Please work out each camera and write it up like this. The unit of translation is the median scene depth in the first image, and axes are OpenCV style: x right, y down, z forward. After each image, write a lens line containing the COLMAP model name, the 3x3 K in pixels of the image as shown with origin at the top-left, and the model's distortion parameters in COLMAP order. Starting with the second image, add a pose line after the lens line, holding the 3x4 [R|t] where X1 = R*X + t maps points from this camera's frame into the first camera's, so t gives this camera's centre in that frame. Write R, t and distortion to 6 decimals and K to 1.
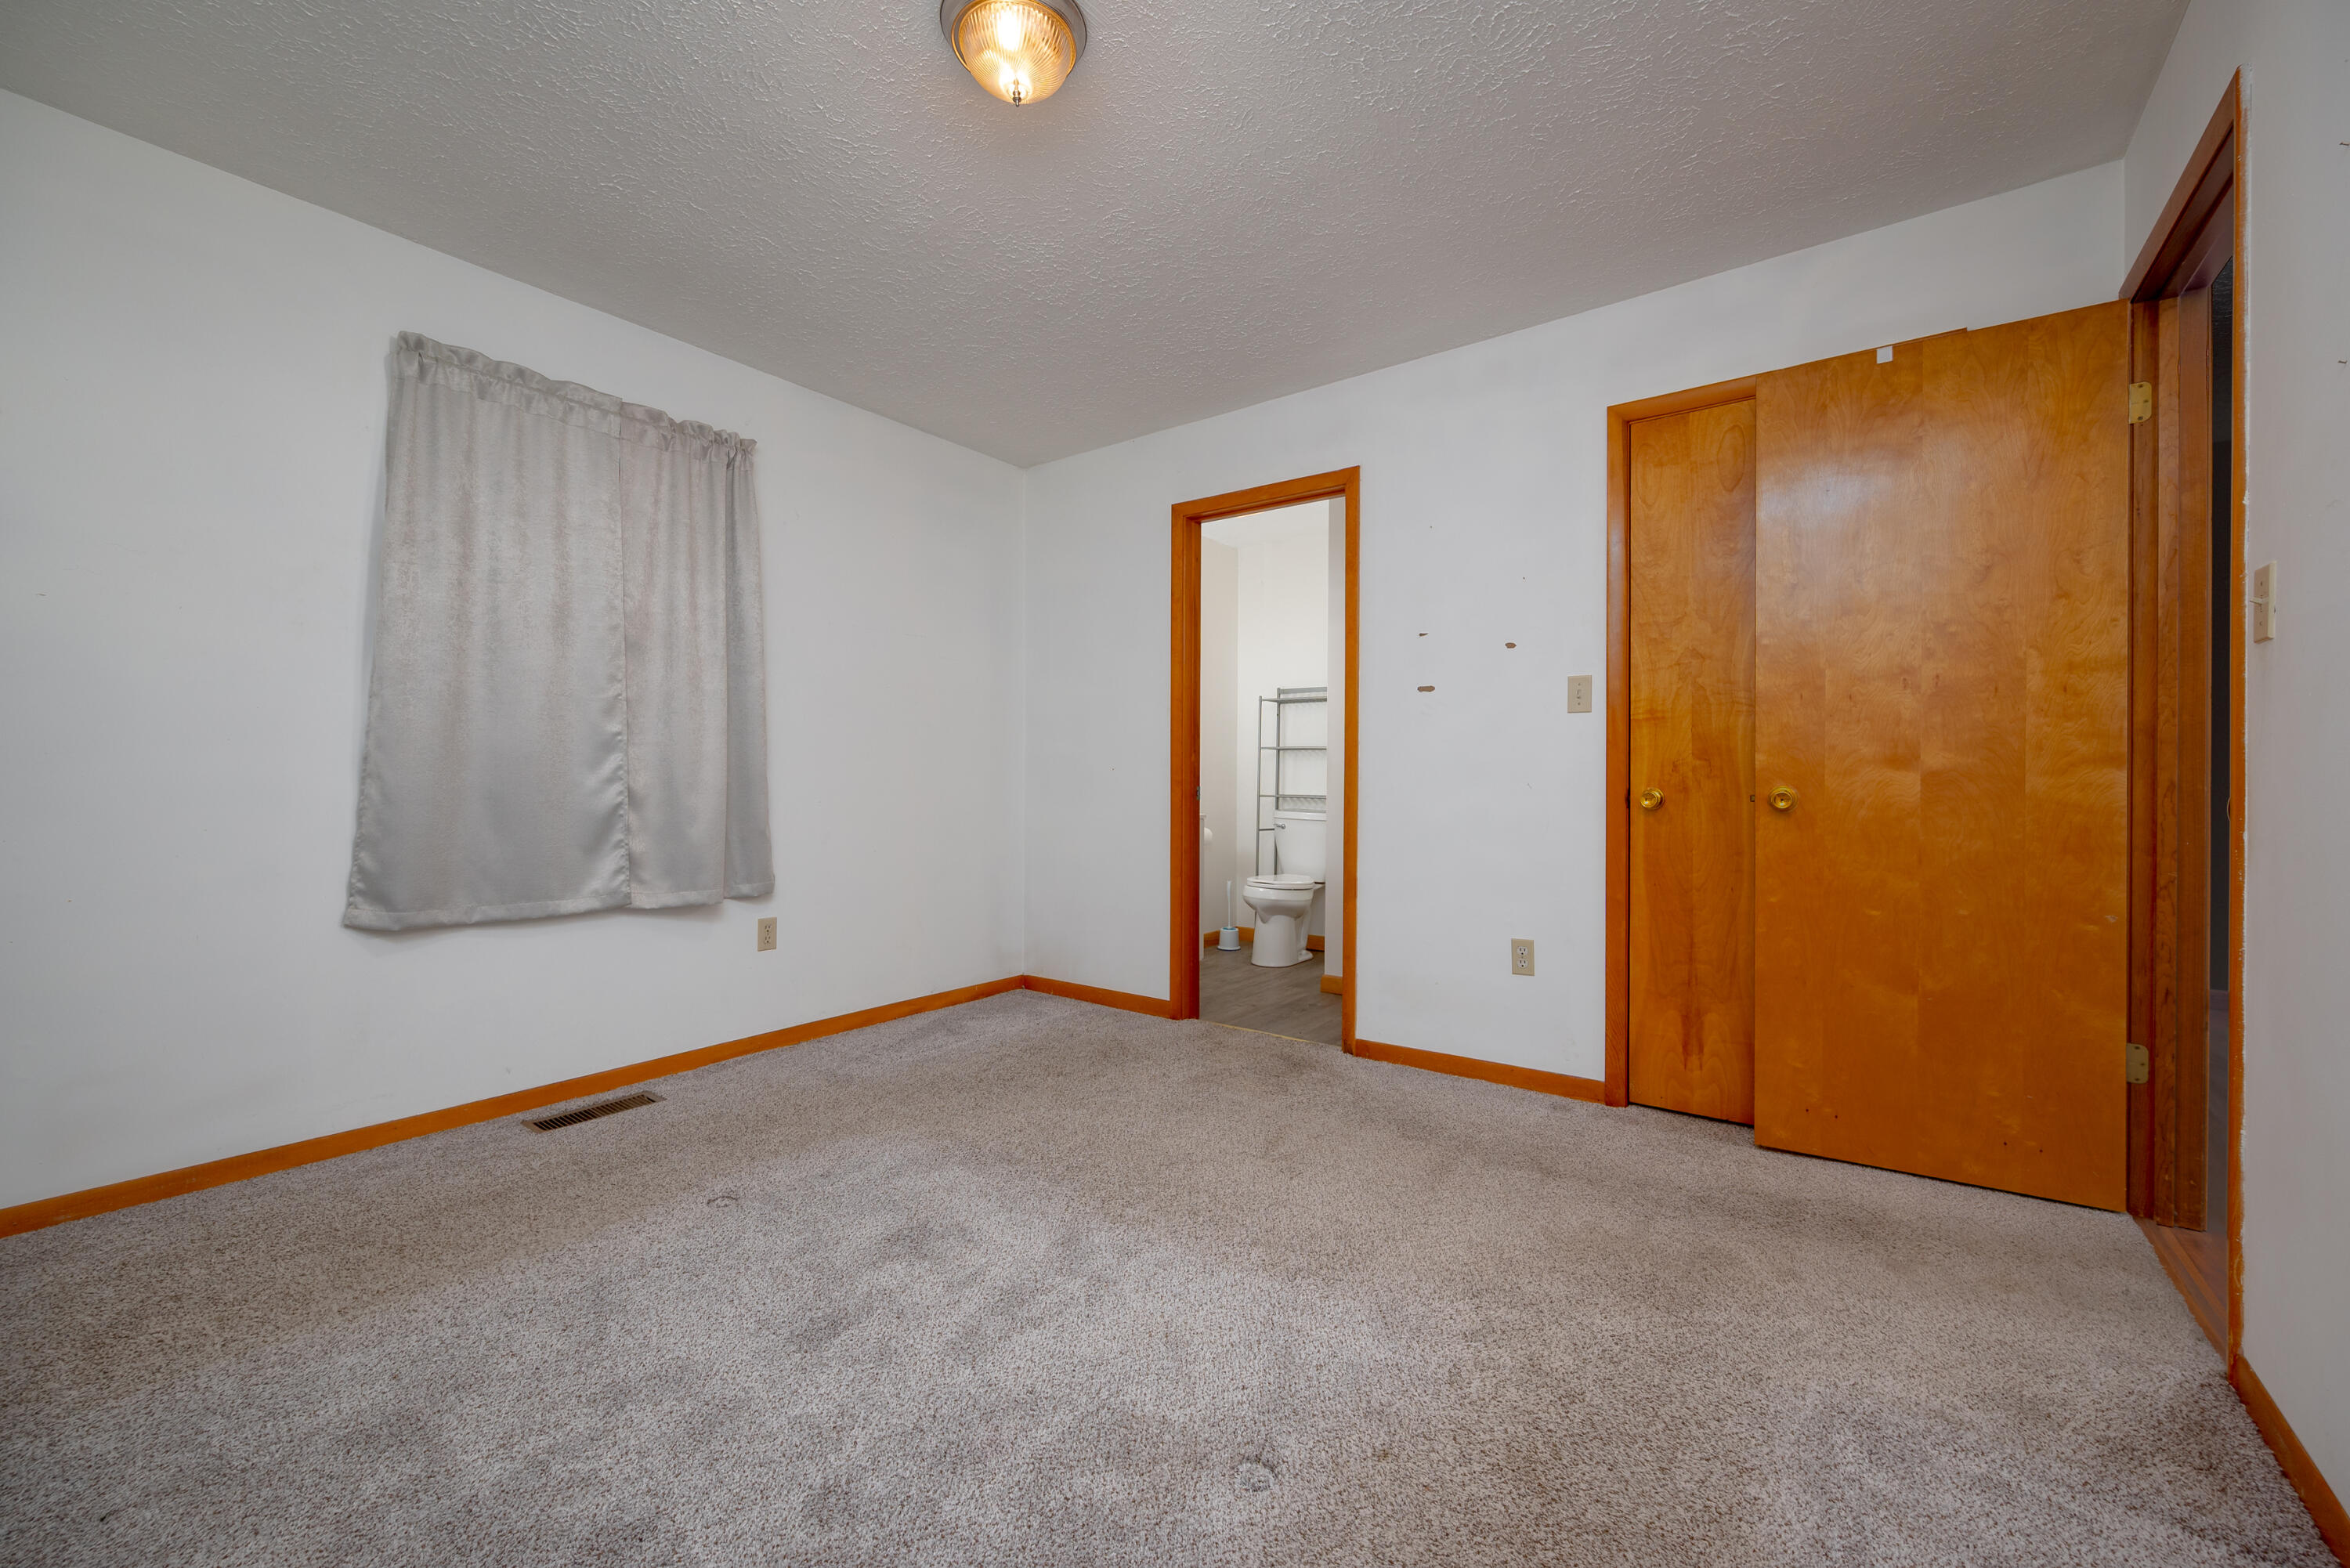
lens RADIAL K [[912.7, 0, 1177.9], [0, 912.7, 777.2], [0, 0, 1]] dist [-0.001101, -0.000072]
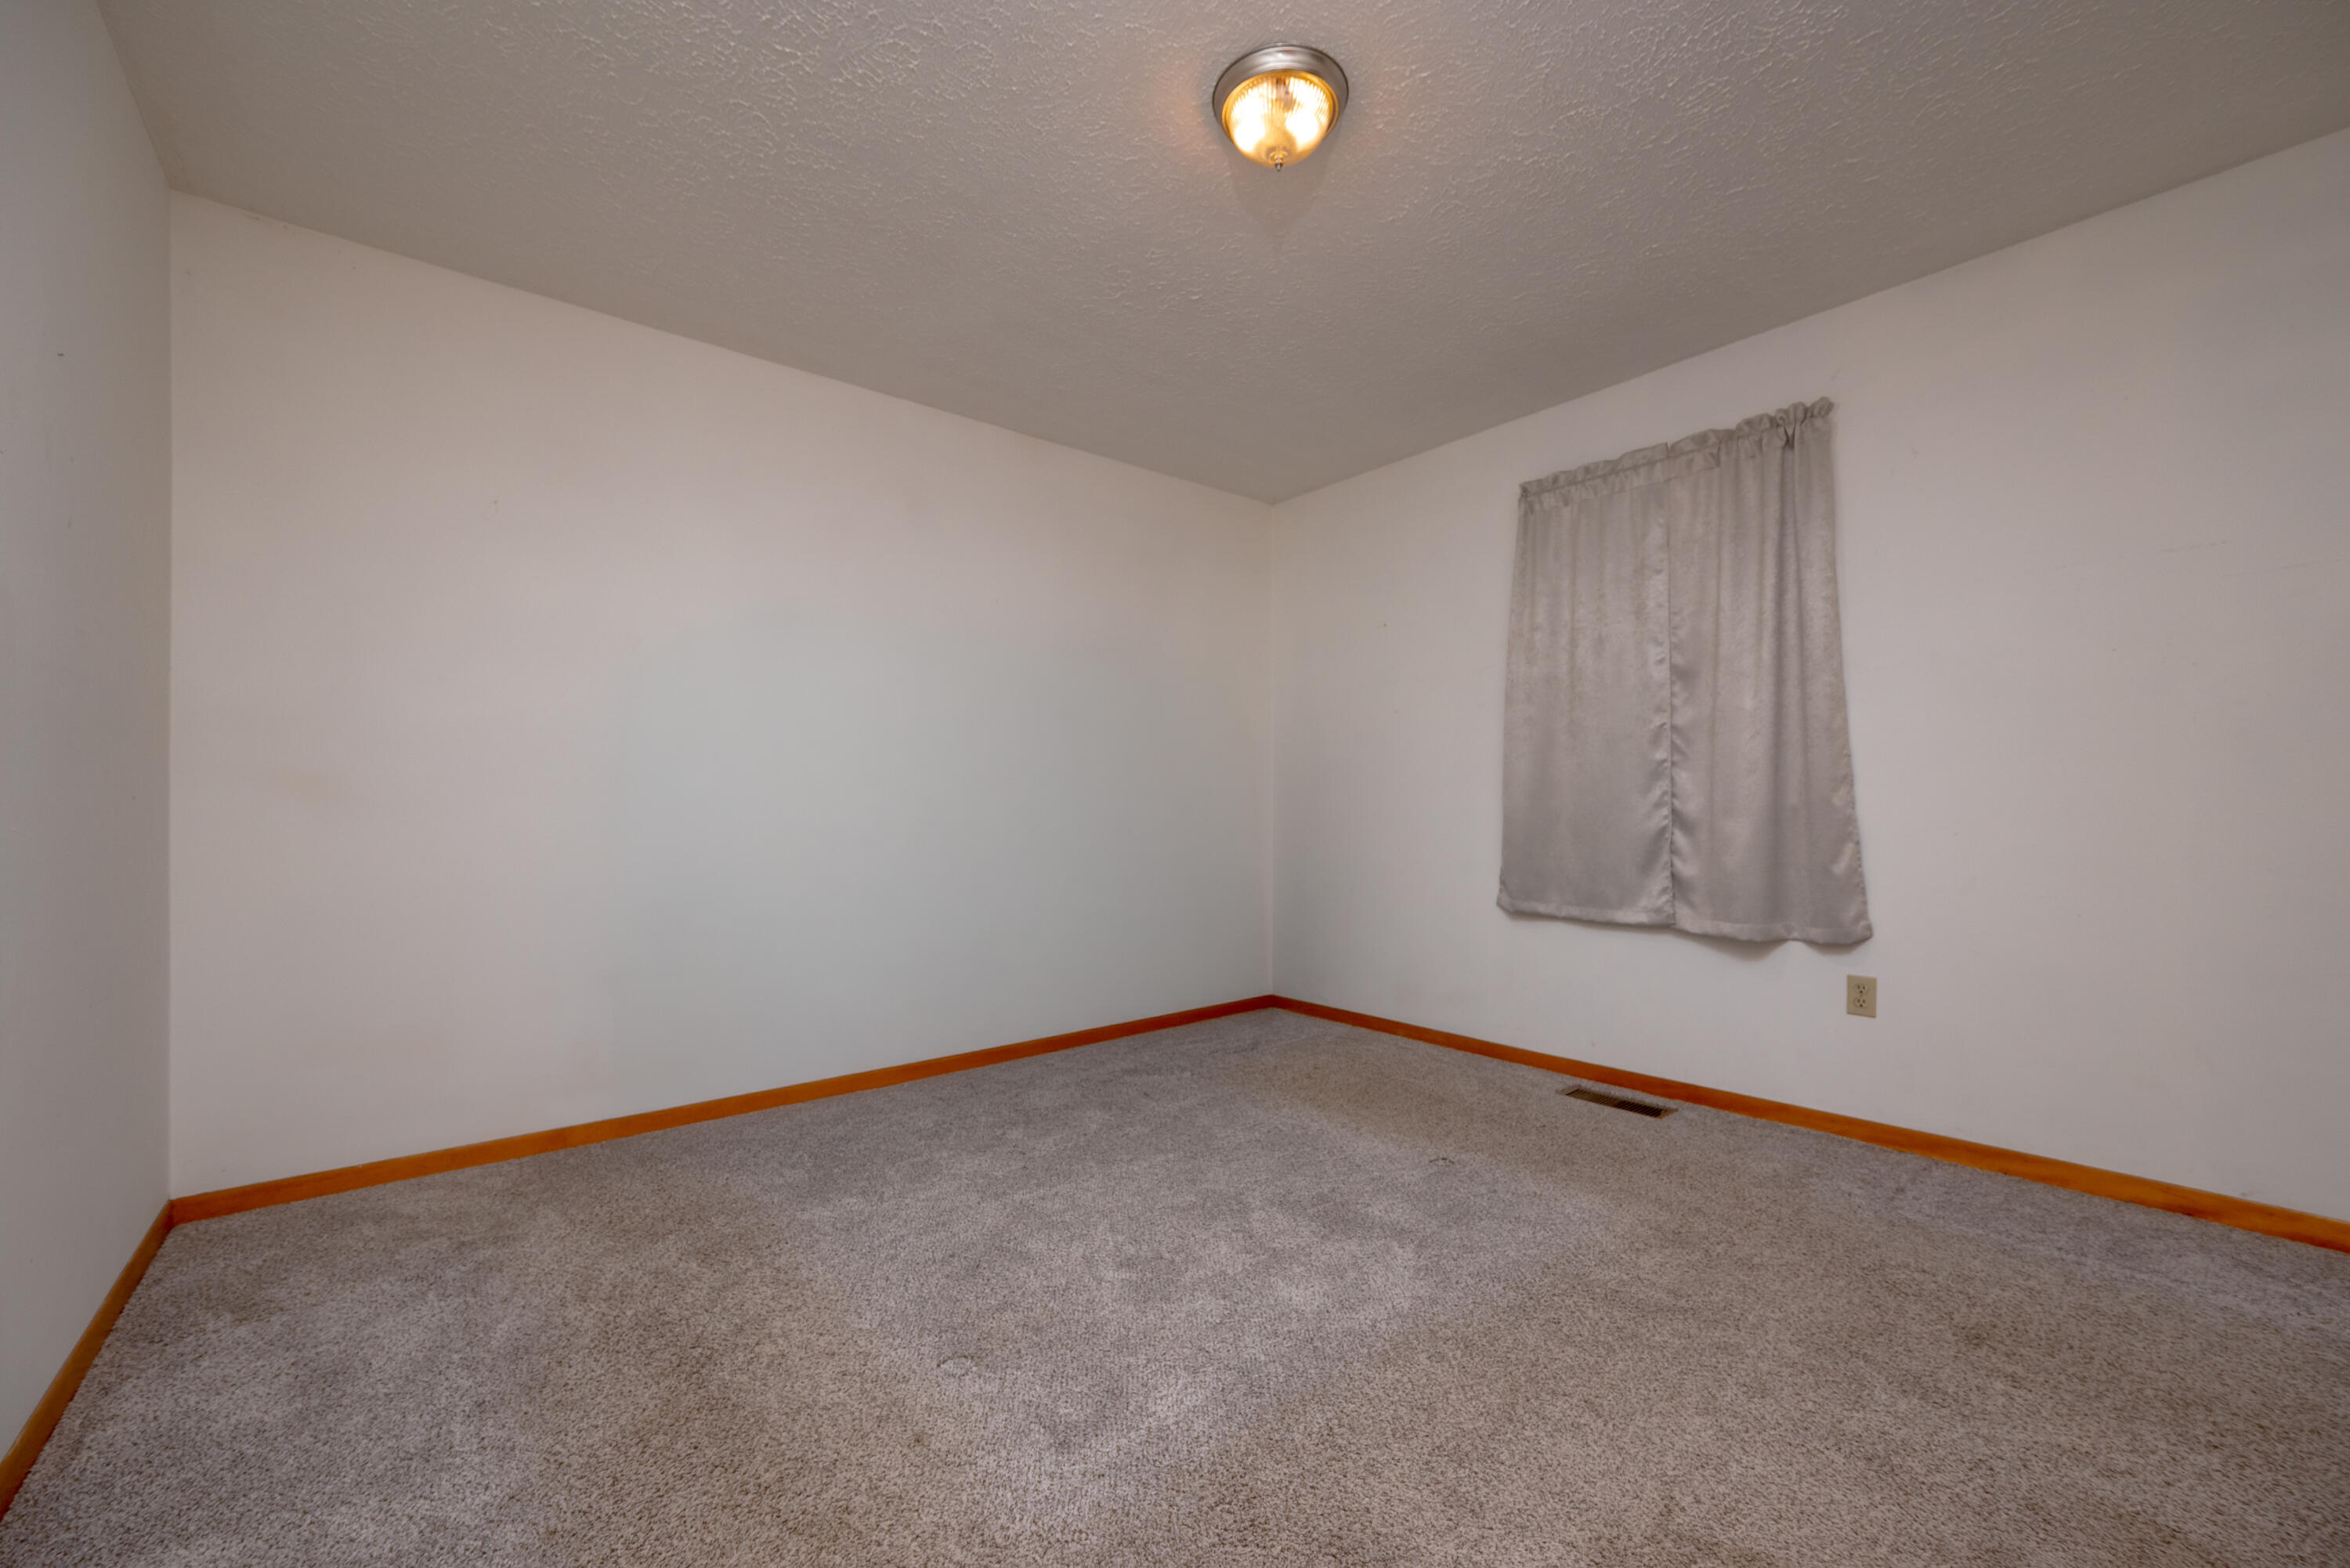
lens RADIAL K [[921.9, 0, 1180.1], [0, 921.9, 785.9], [0, 0, 1]] dist [-0.002222, 0.000241]
pose [[-0.230284, -0.020349, -0.972911, 0.552419], [0.009642, 0.999685, -0.023191, 0.000508], [0.973076, -0.014722, -0.230015, 0.701134]]
